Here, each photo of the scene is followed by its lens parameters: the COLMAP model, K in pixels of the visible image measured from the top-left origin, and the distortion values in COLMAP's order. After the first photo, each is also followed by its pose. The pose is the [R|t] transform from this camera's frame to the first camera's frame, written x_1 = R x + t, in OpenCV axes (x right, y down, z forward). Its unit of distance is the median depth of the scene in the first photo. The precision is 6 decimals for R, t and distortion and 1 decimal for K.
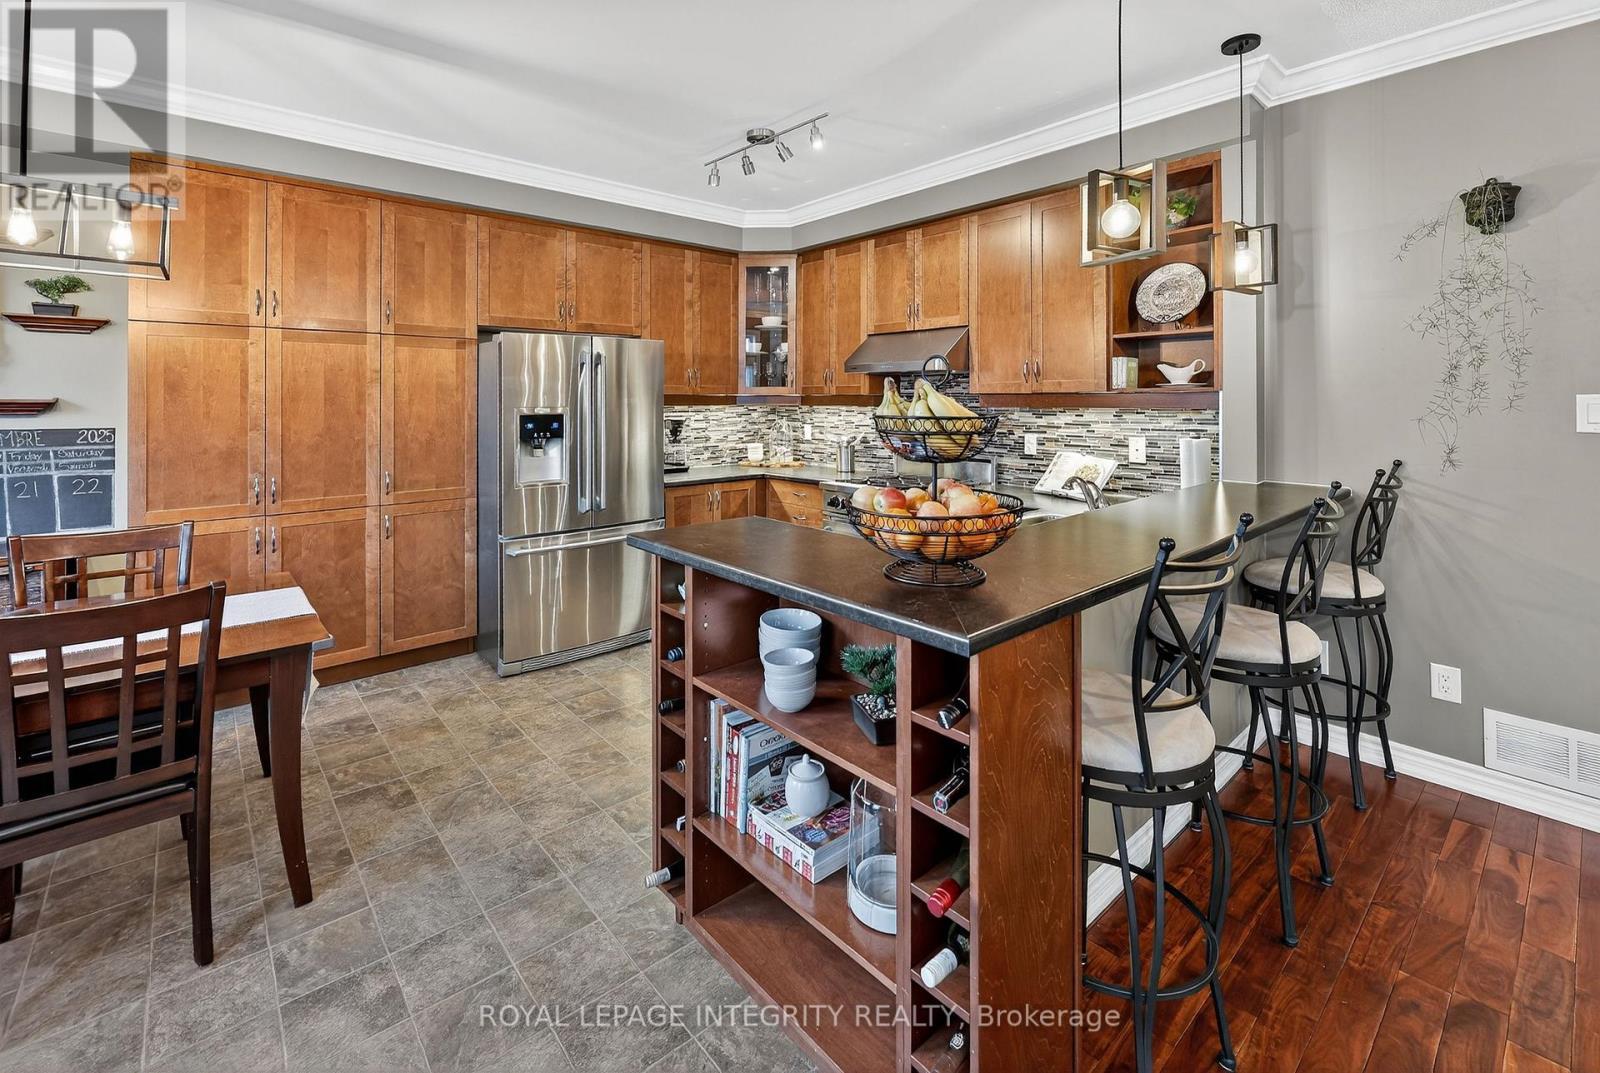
lens RADIAL K [[689.4, 0, 805.1], [0, 689.4, 399.0], [0, 0, 1]] dist [0.000135, 0.000403]
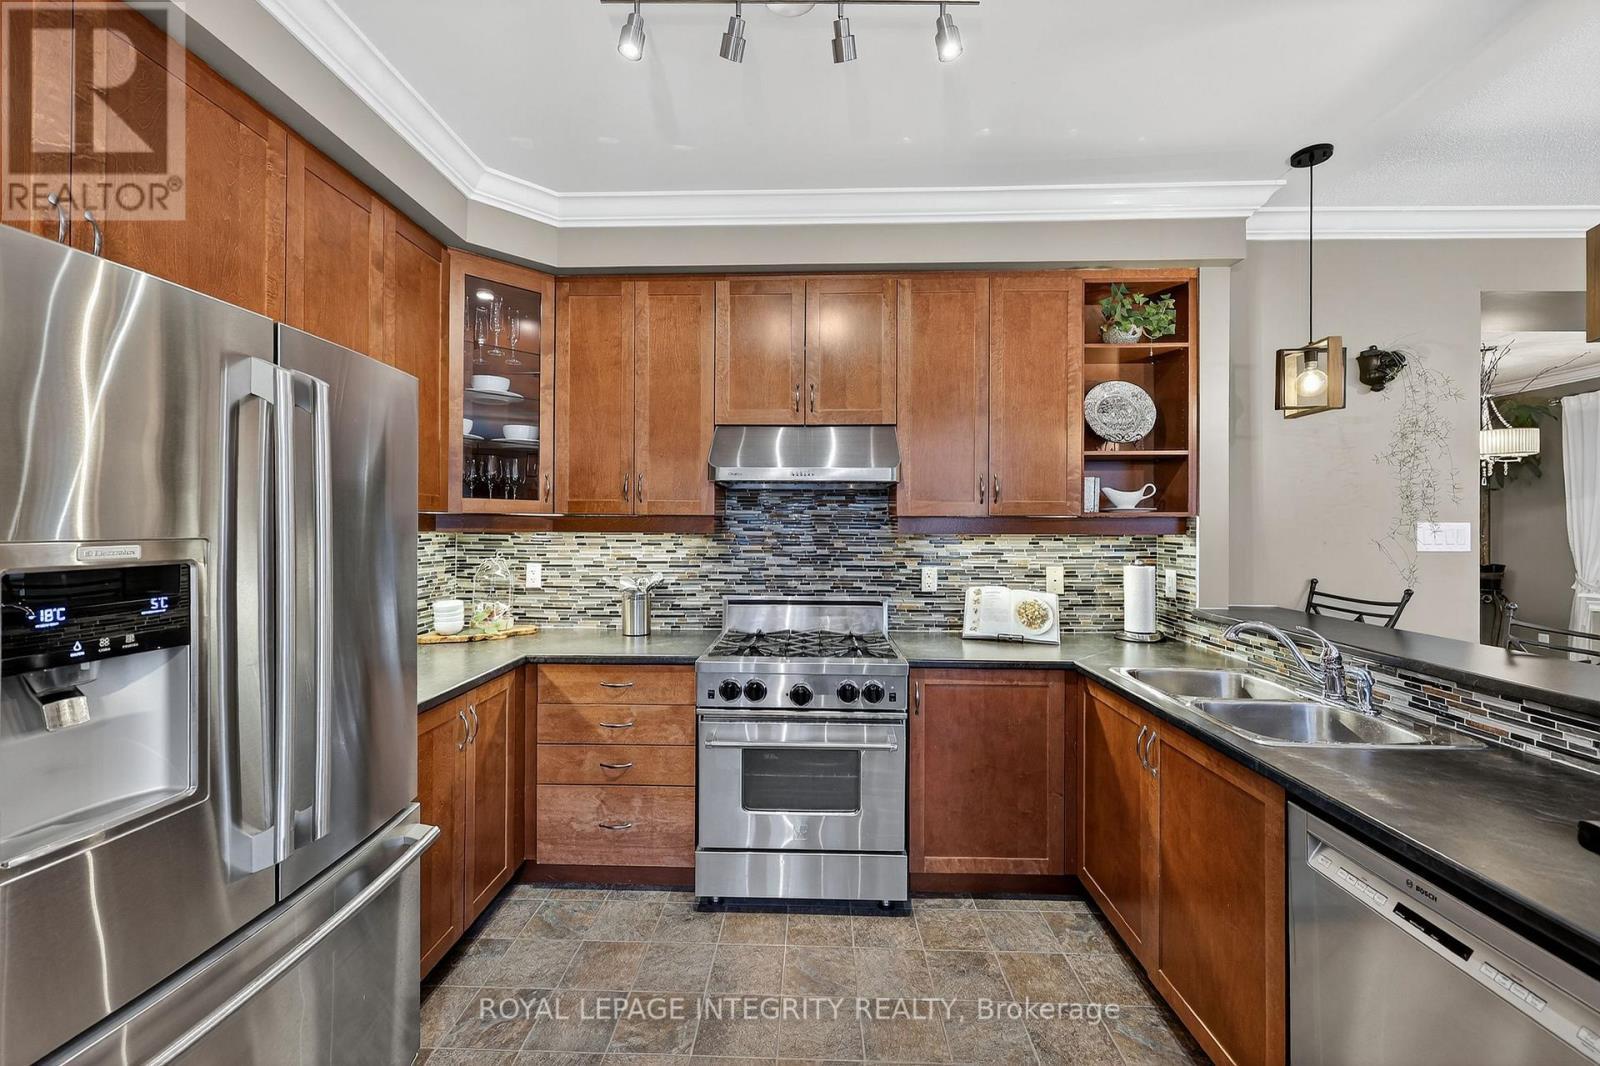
lens RADIAL K [[658.5, 0, 797.6], [0, 658.5, 526.3], [0, 0, 1]] dist [-0.001461, 0.000225]
pose [[0.692749, 0.004378, 0.721165, -0.404903], [-0.005676, 0.999984, -0.000618, 0.005166], [-0.721156, -0.003665, 0.692763, 0.670555]]
